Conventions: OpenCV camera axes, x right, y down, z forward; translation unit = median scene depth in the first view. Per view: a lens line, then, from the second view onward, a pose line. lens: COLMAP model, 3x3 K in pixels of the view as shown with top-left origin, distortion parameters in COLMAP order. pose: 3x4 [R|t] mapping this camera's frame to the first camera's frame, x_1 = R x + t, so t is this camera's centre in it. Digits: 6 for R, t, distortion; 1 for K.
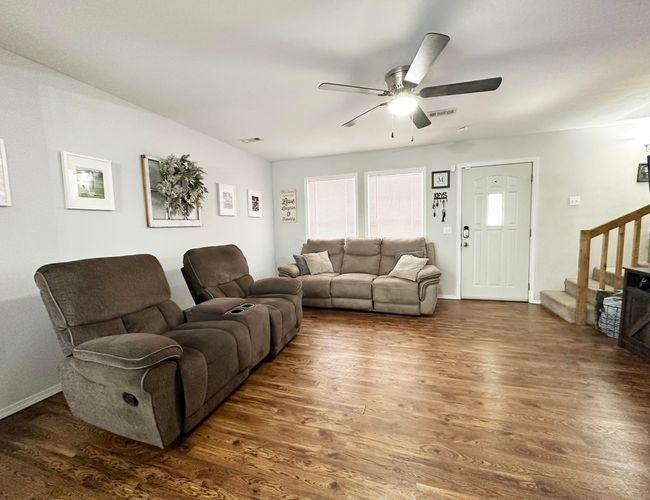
lens RADIAL K [[267.0, 0, 330.2], [0, 267.0, 250.4], [0, 0, 1]] dist [-0.000977, -0.000112]
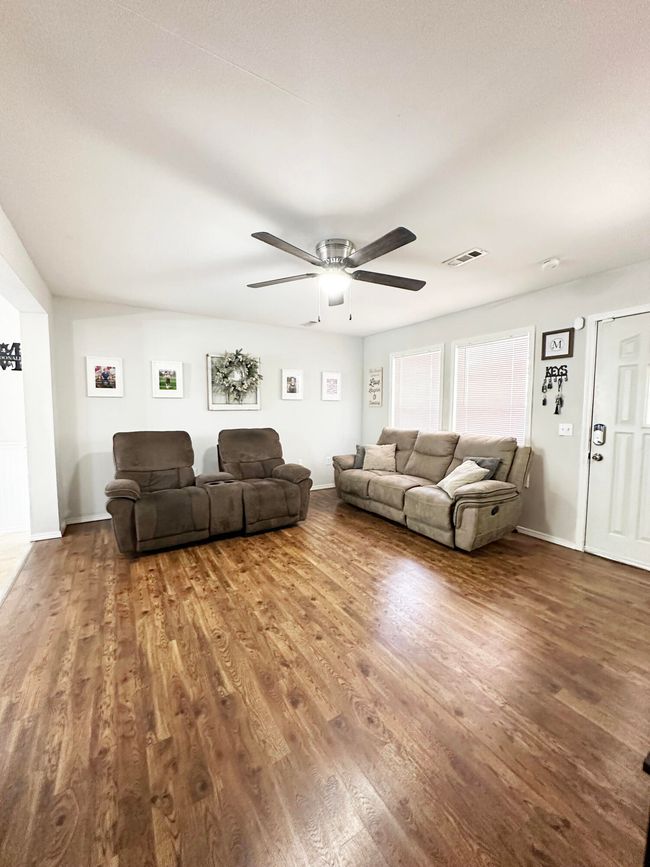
lens RADIAL K [[344.3, 0, 322.5], [0, 344.3, 434.9], [0, 0, 1]] dist [0.000138, 0.000188]
pose [[0.752647, 0.081867, -0.653314, 0.666751], [-0.083047, 0.996119, 0.029150, -0.050774], [0.653166, 0.032316, 0.756525, 0.092472]]
